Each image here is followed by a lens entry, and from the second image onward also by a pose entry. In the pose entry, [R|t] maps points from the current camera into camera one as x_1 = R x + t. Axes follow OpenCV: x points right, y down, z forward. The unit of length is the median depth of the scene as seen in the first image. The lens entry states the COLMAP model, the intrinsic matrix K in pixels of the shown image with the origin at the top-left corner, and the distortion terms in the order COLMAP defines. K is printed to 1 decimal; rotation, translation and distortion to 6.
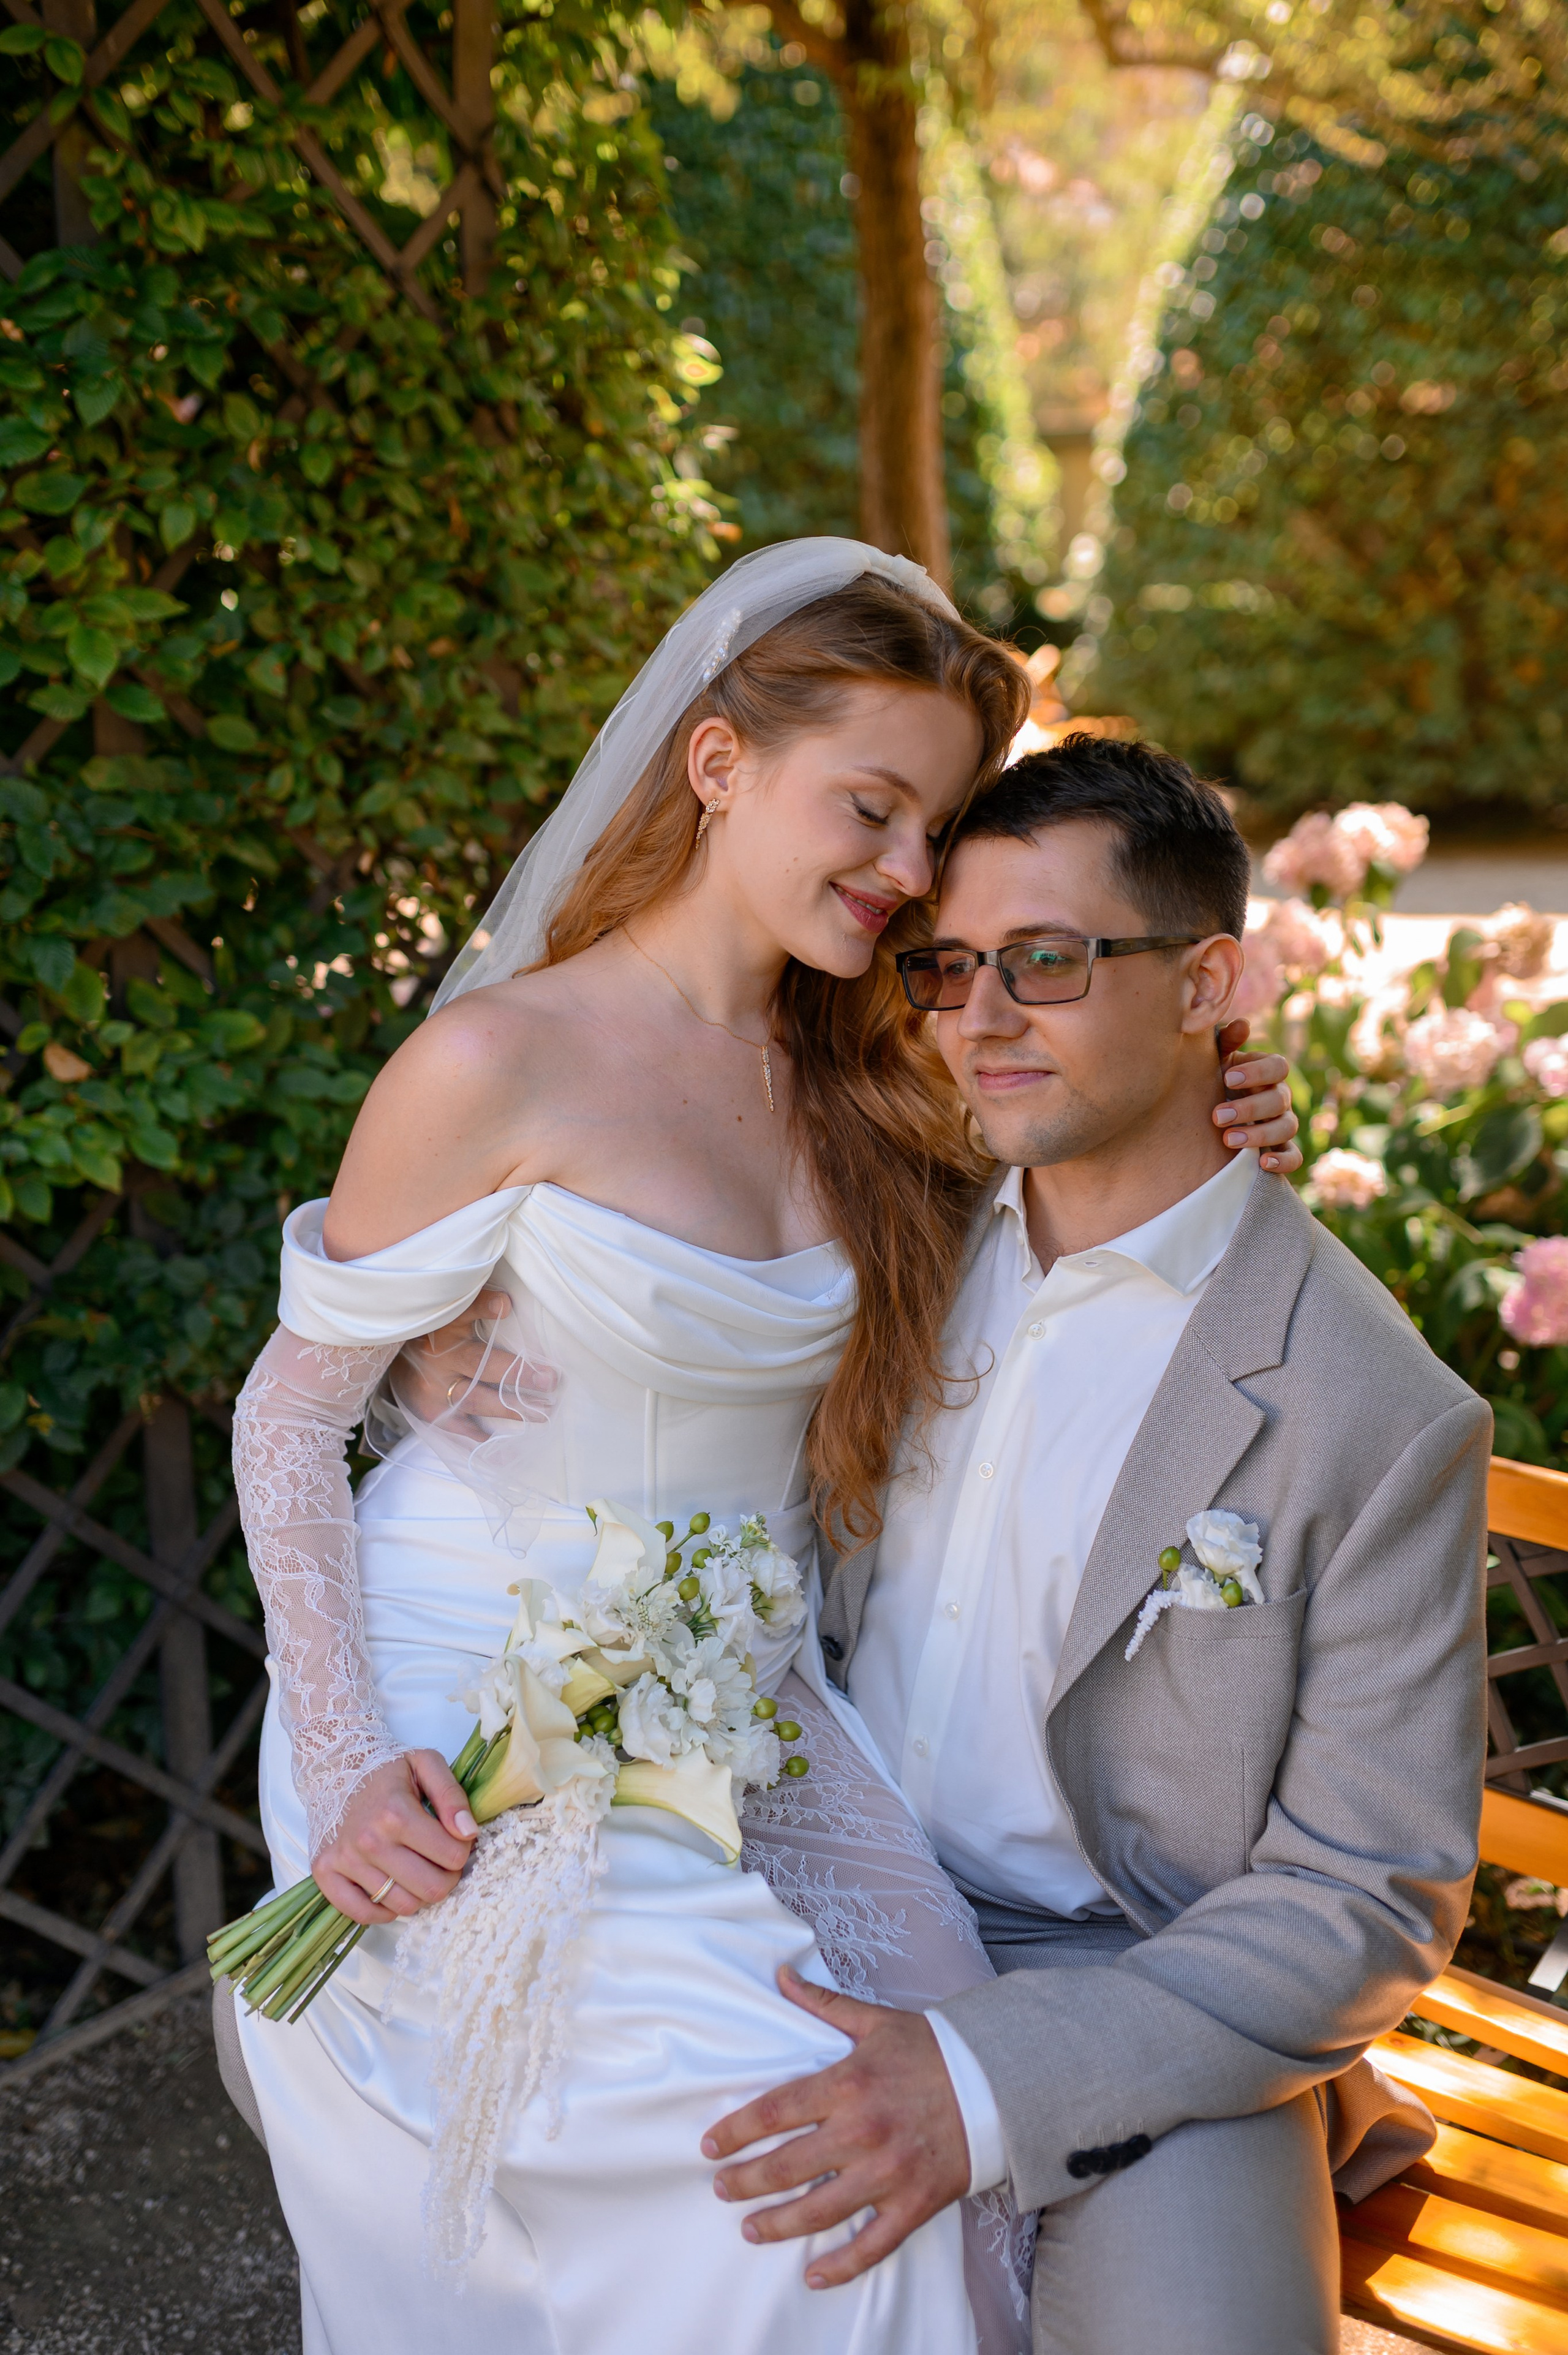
lens RADIAL K [[2400.8, 0, 757.7], [0, 2400.8, 1198.8], [0, 0, 1]] dist [-0.020825, 0.101075]
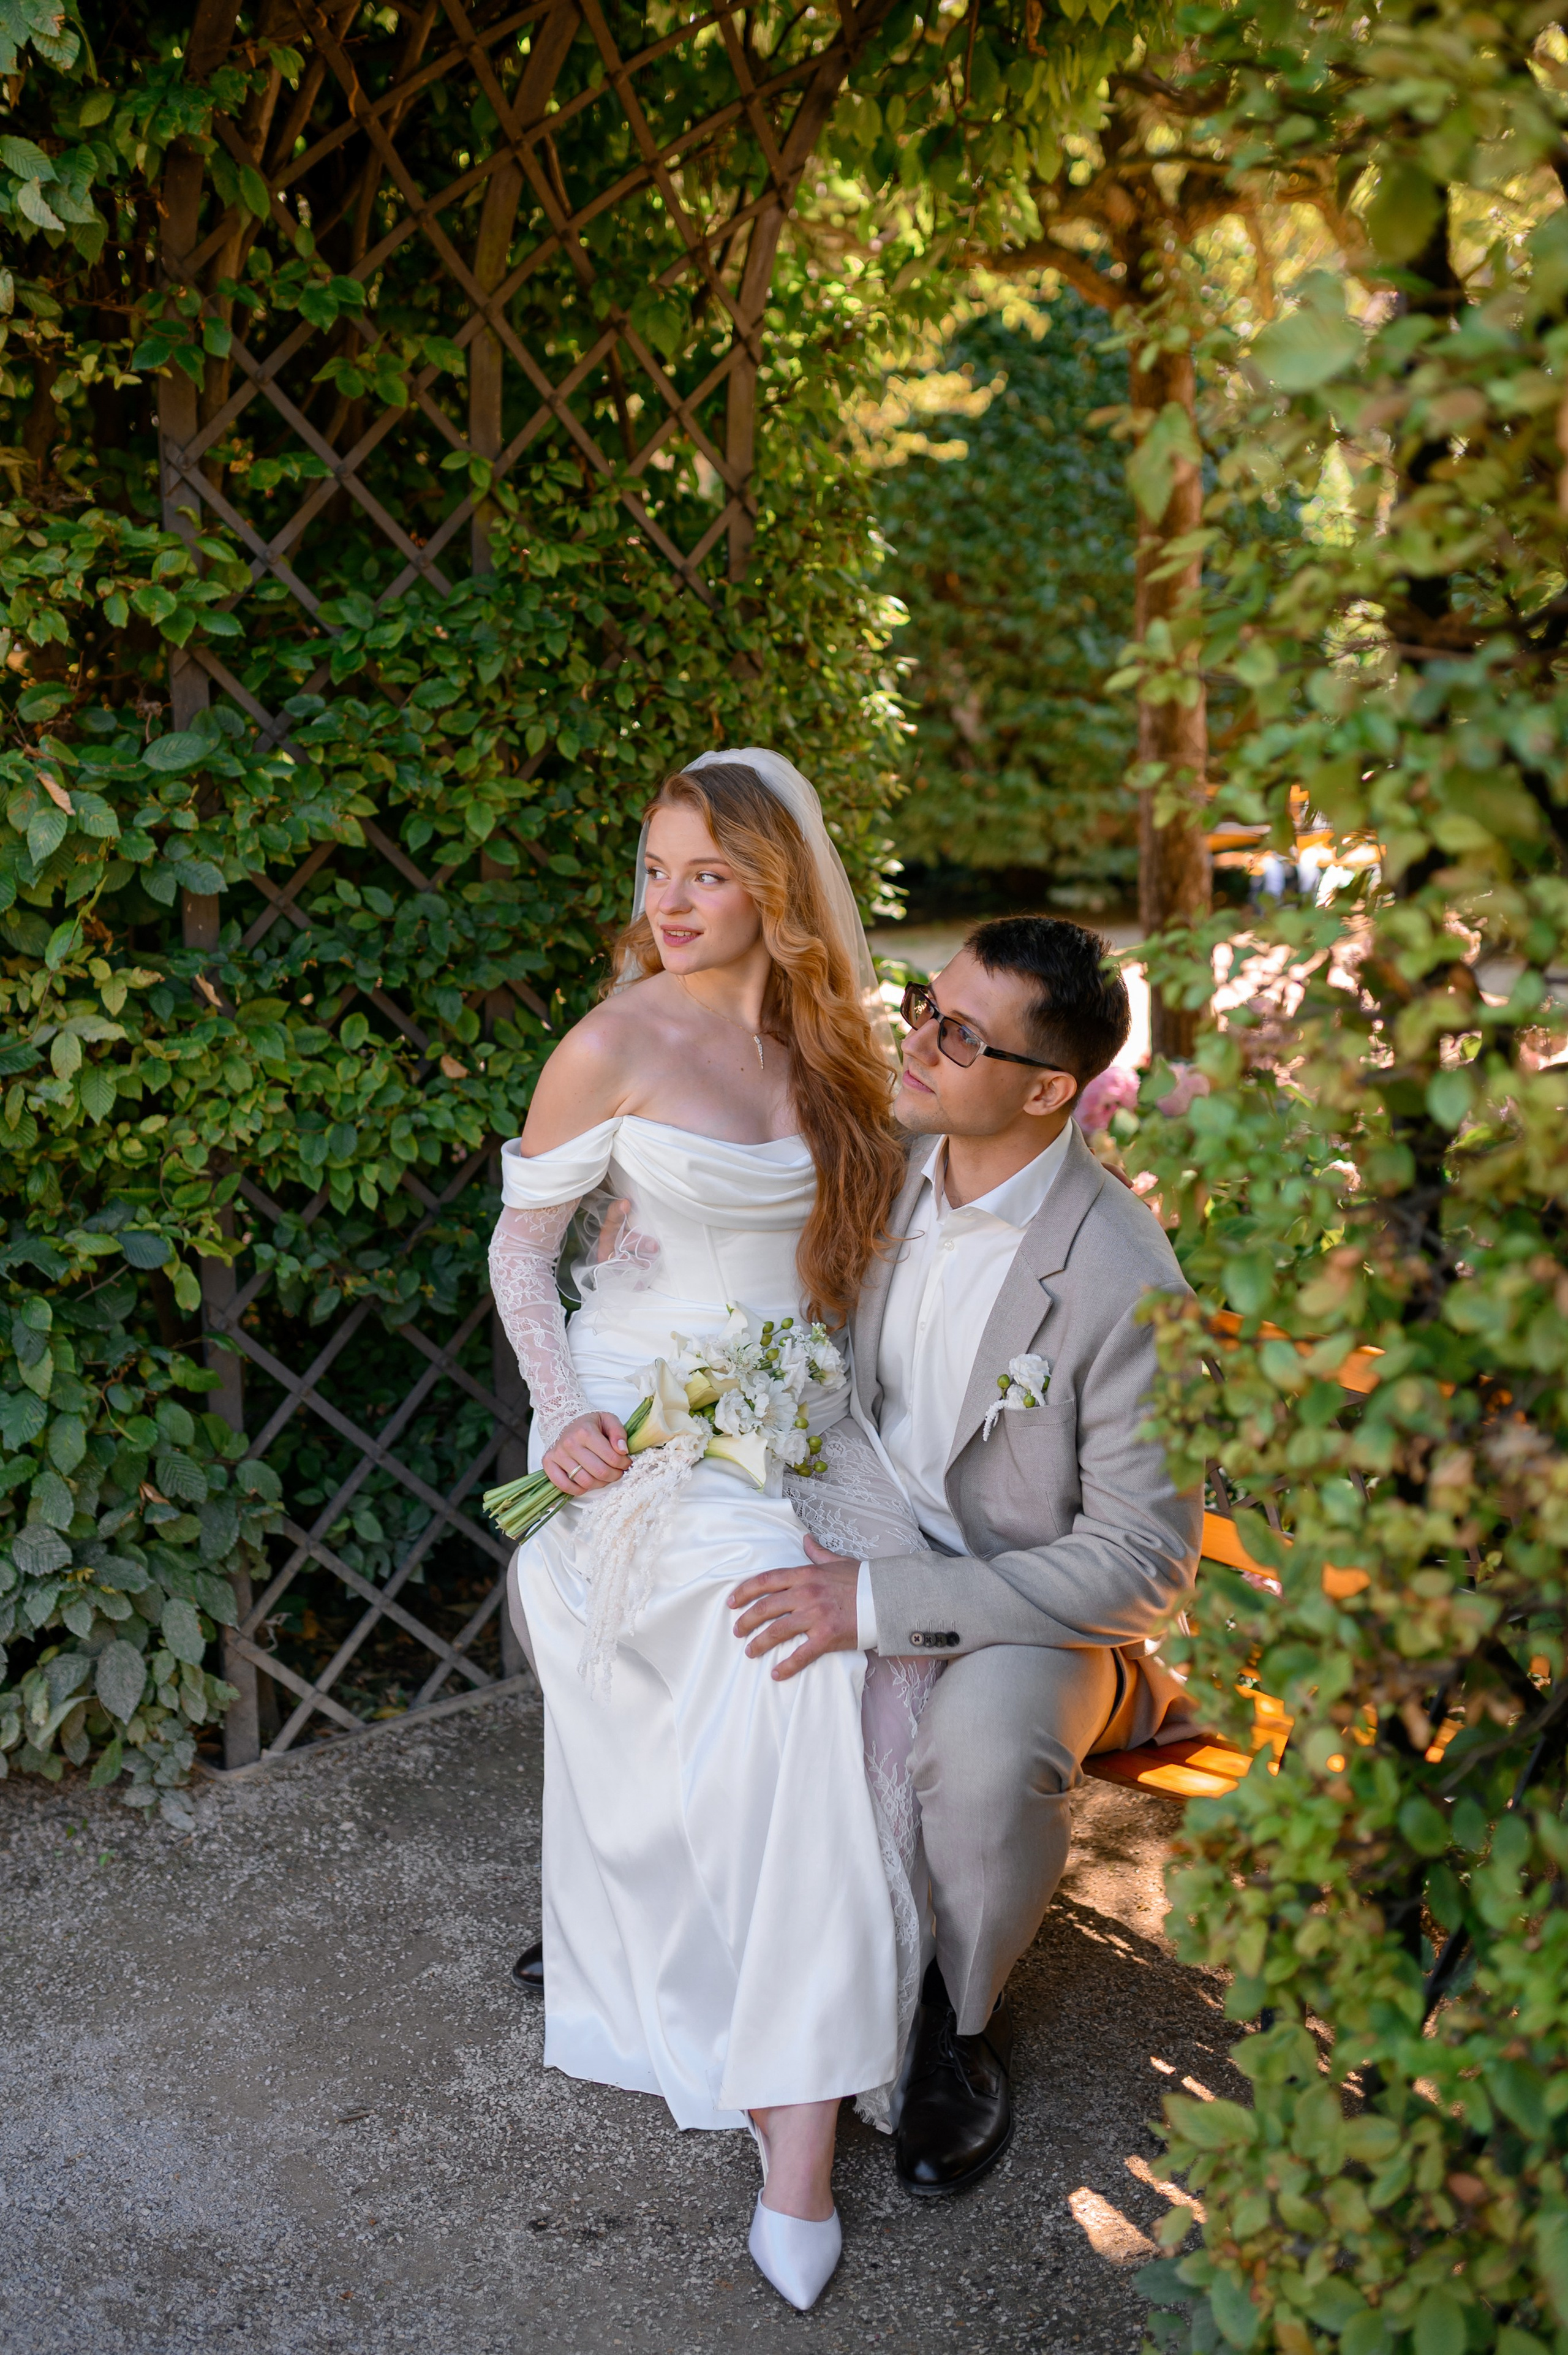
lens RADIAL K [[2380.5, 0, 743.8], [0, 2380.5, 1147.1], [0, 0, 1]] dist [-0.022344, 0.087592]
pose [[0.984981, 0.029879, -0.170059, 0.176753], [-0.039528, 0.997778, -0.053634, 0.074801], [0.168078, 0.059551, 0.983973, -0.535768]]
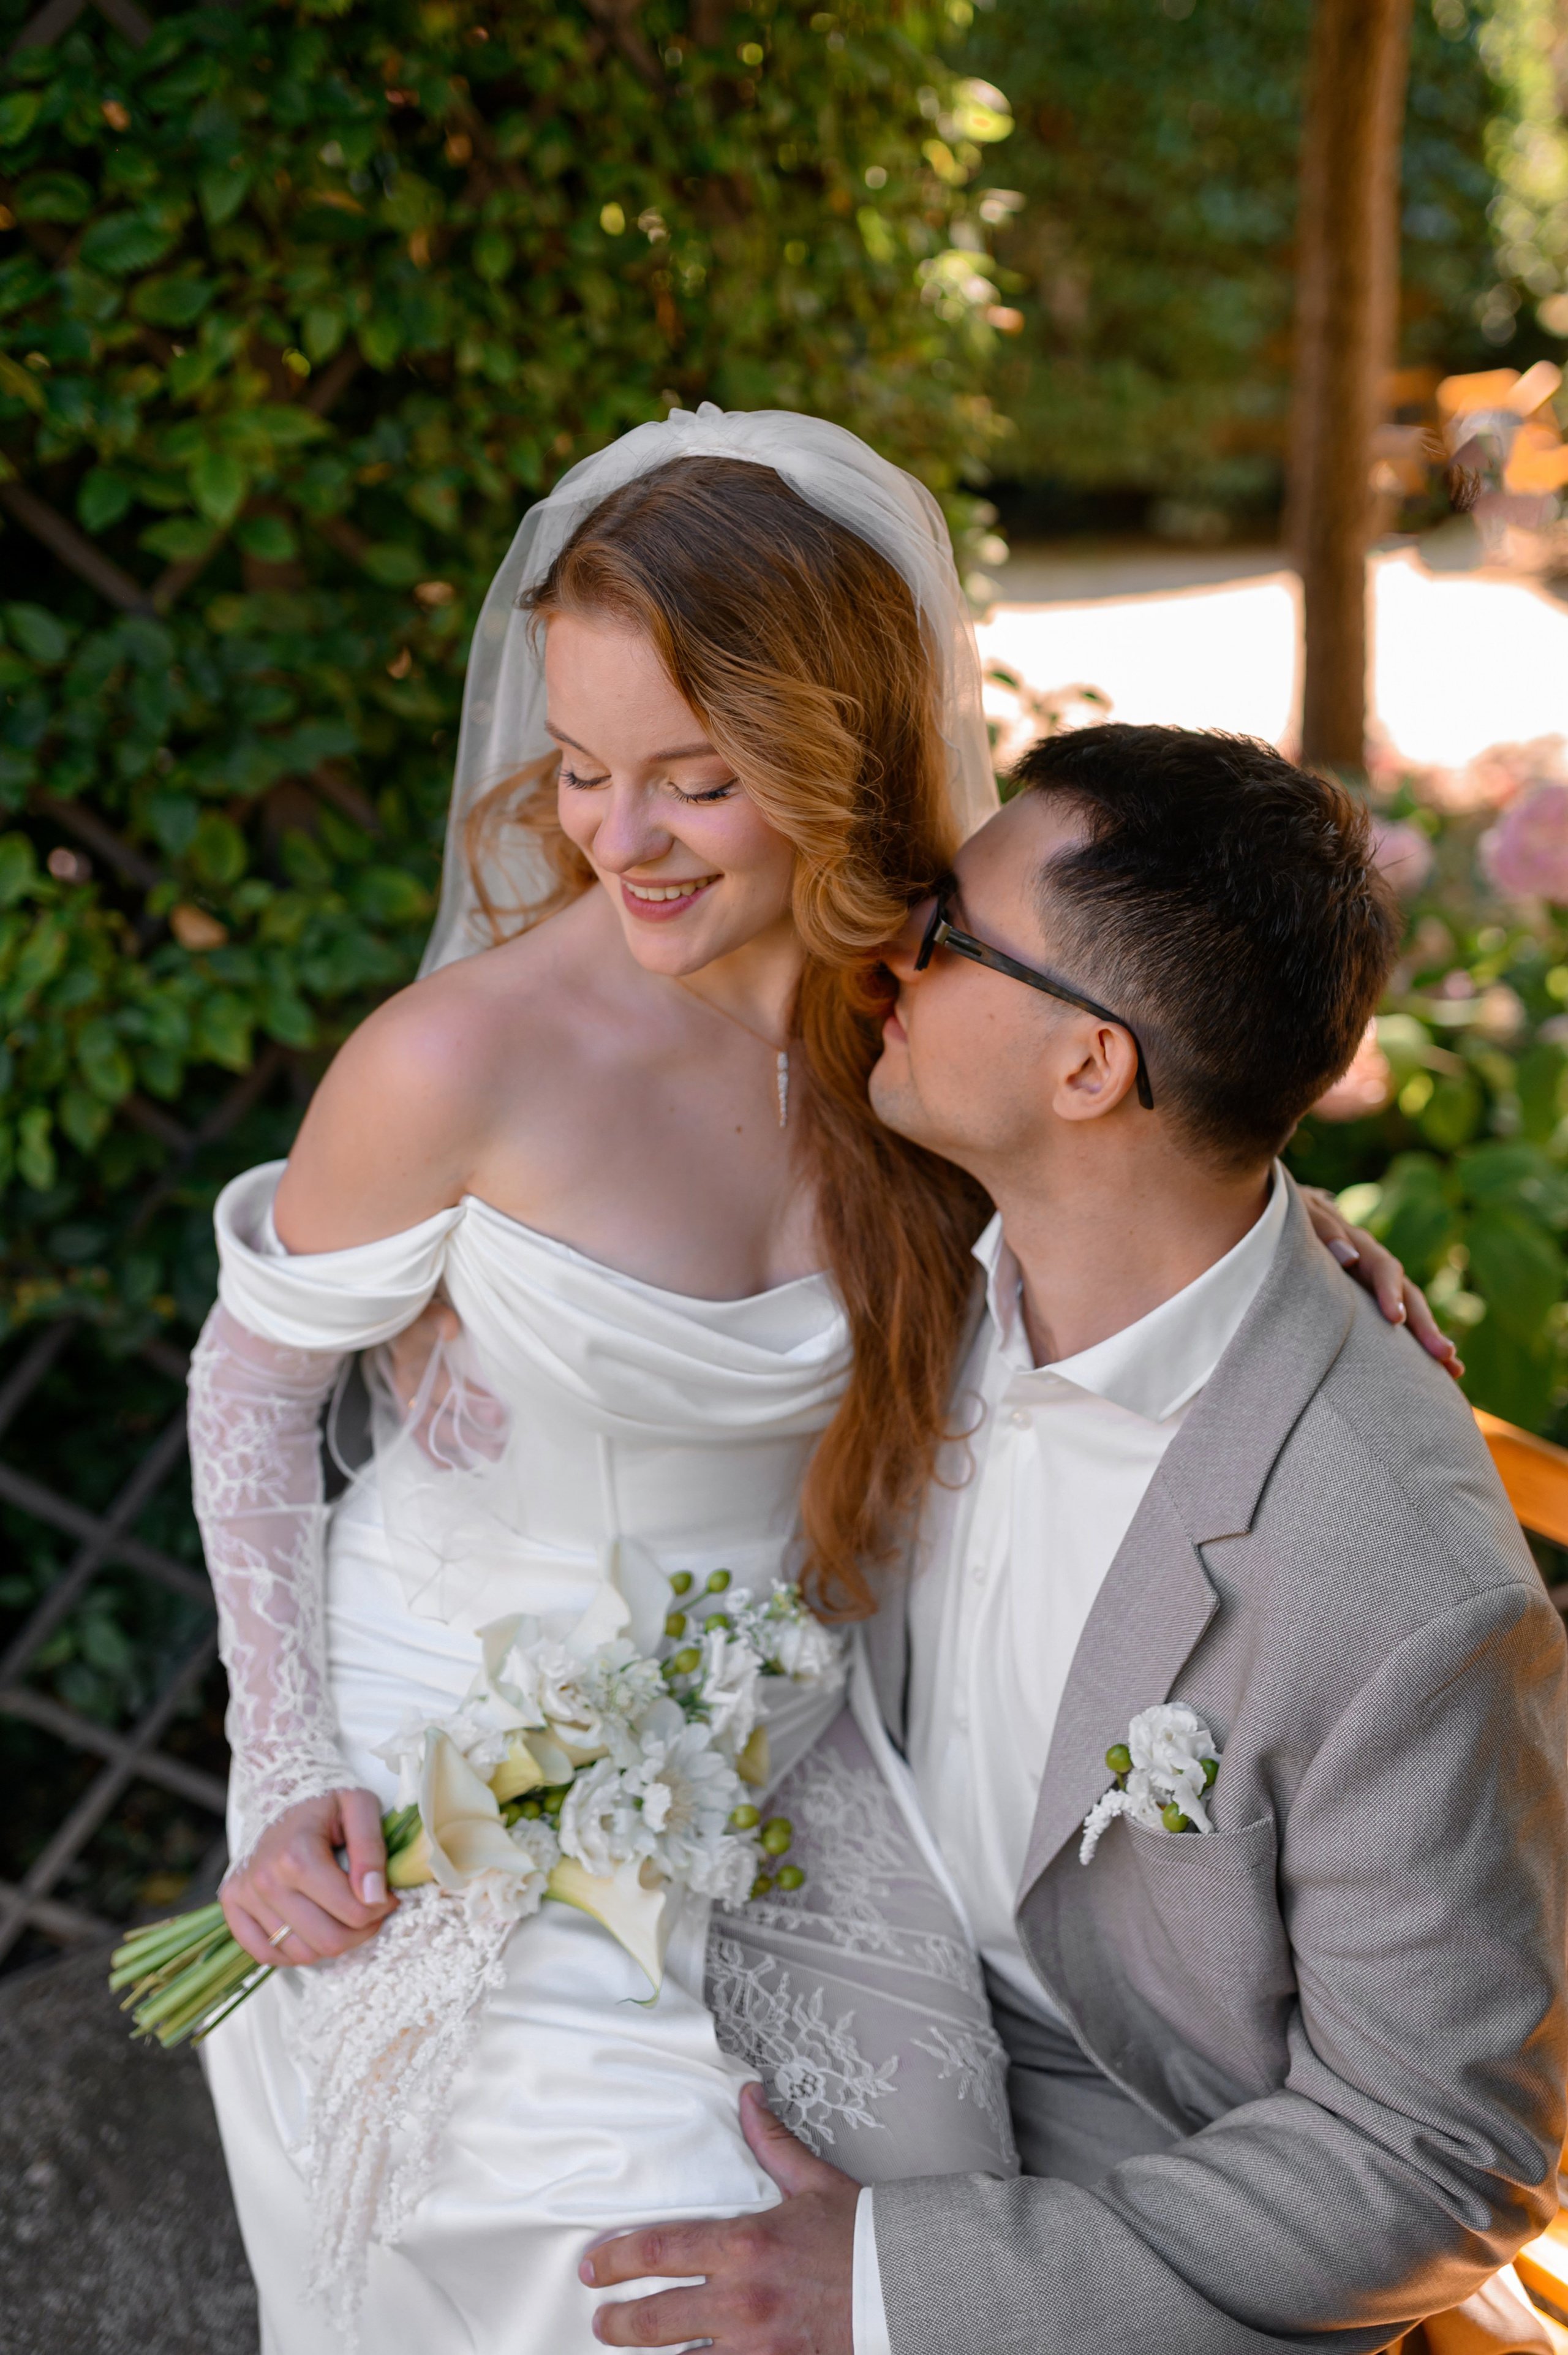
lens RADIAL K [[2400.8, 0, 757.7], [0, 2400.8, 1198.8], [0, 0, 1]] dist [-0.020825, 0.101075]
pose [[0.980541, 0.074569, -0.181600, 0.102014], [-0.052717, 0.991090, 0.122321, -0.077736], [0.189103, -0.110368, 0.975735, 0.120574]]
